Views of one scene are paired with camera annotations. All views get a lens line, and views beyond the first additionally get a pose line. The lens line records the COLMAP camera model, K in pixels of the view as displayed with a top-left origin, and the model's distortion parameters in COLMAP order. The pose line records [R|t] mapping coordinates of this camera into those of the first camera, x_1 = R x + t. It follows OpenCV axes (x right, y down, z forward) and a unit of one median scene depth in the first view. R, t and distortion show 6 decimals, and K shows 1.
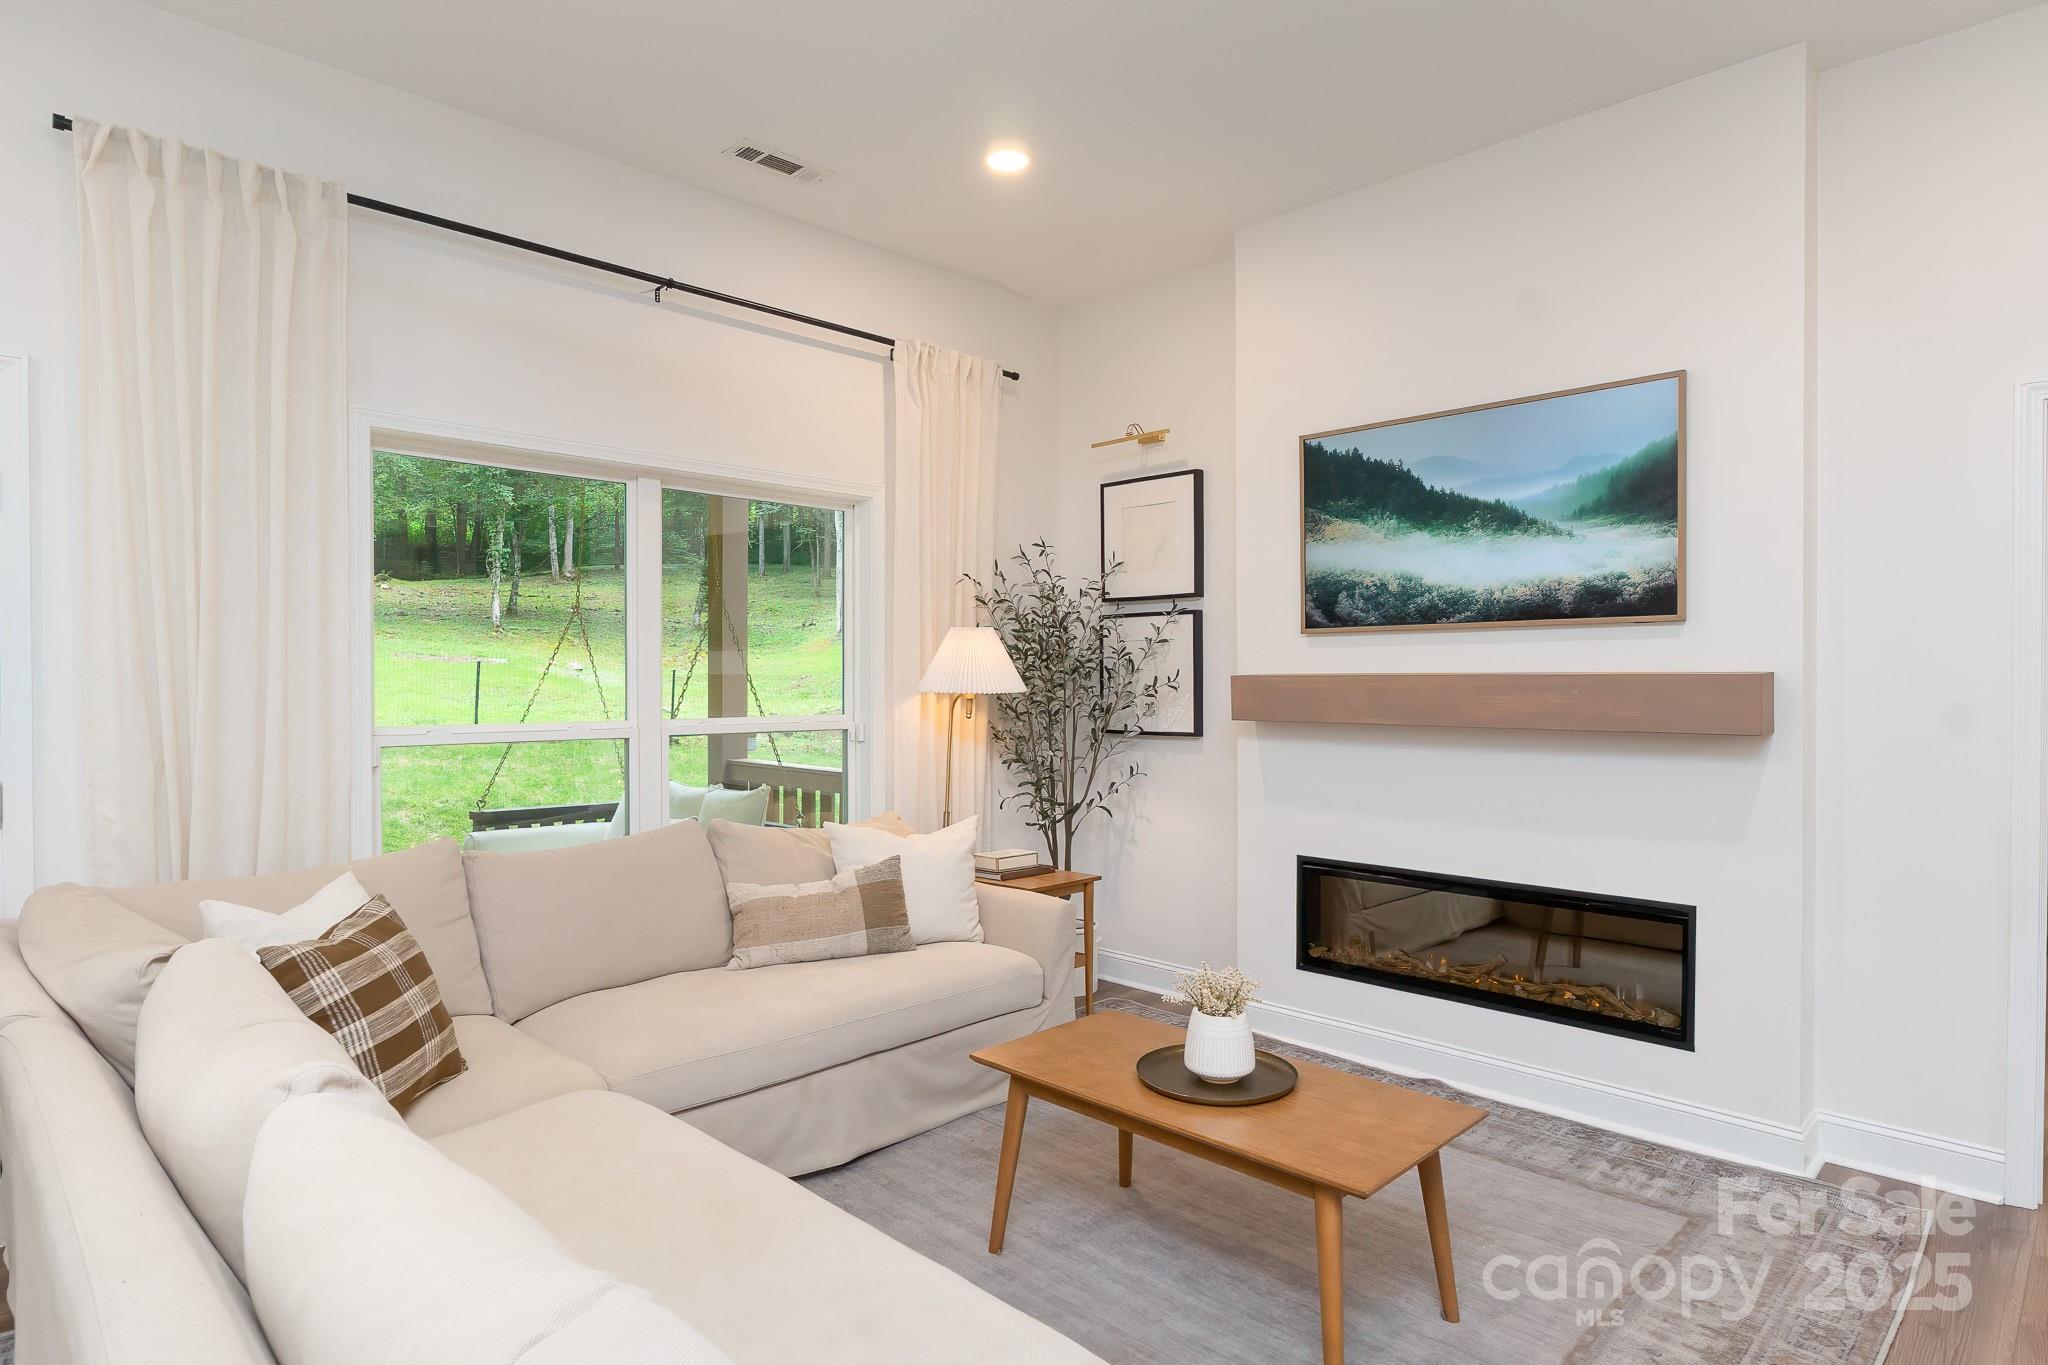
lens RADIAL K [[1119.5, 0, 1006.5], [0, 1119.5, 682.8], [0, 0, 1]] dist [0.000257, -0.002110]
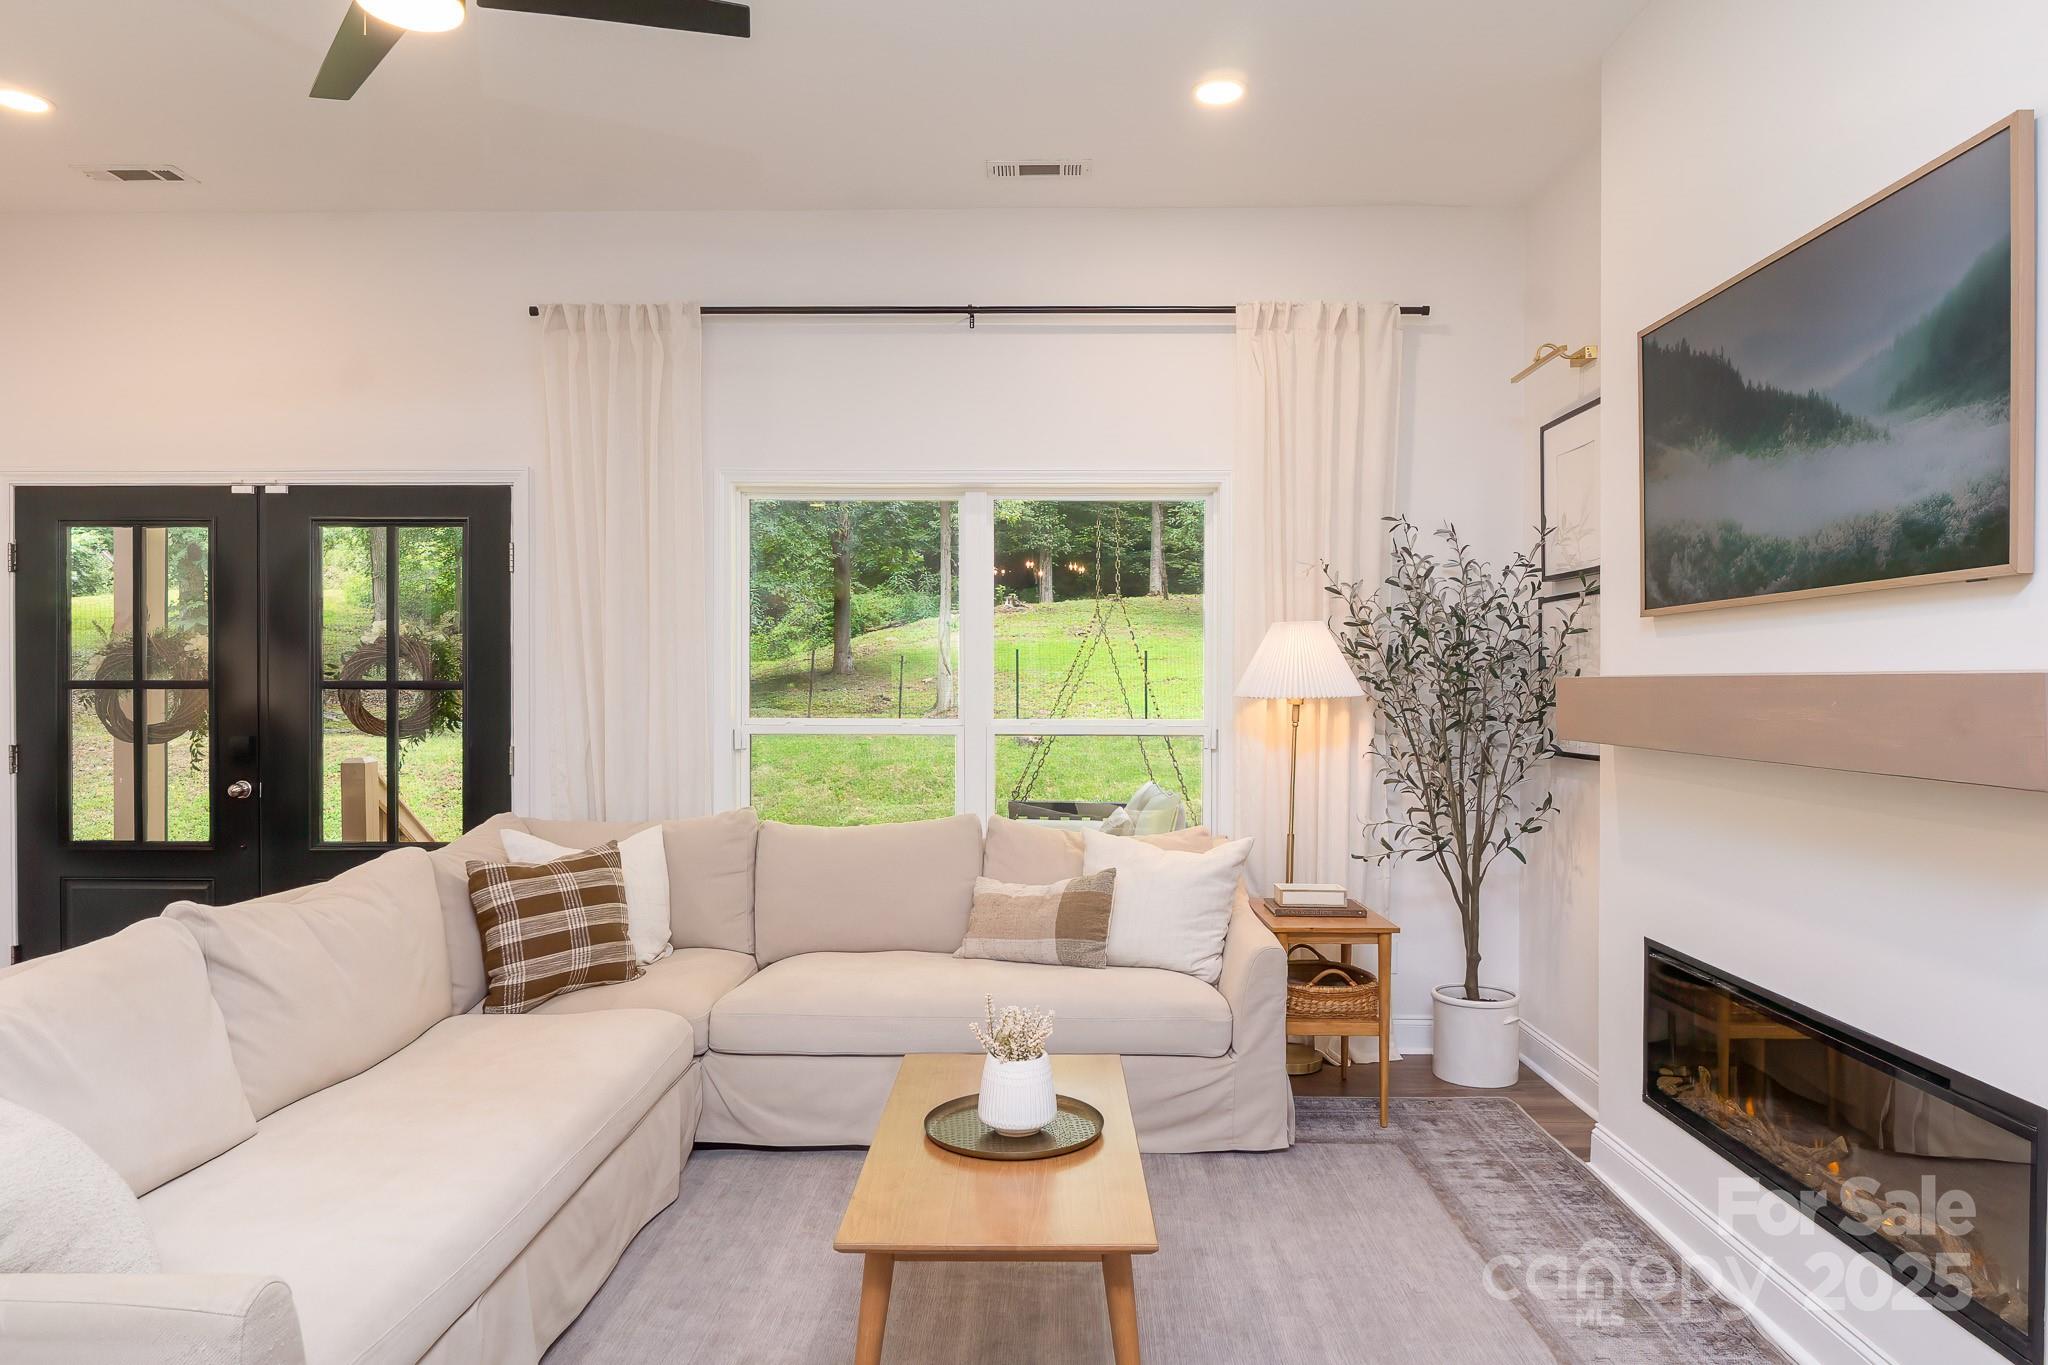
lens RADIAL K [[1248.5, 0, 1024.0], [0, 1248.5, 682.5], [0, 0, 1]] dist [-0.003550, 0.000581]
pose [[0.706893, 0.002582, -0.707316, 0.595197], [-0.005272, 0.999985, -0.001618, -0.000110], [0.707301, 0.004872, 0.706896, 0.203513]]
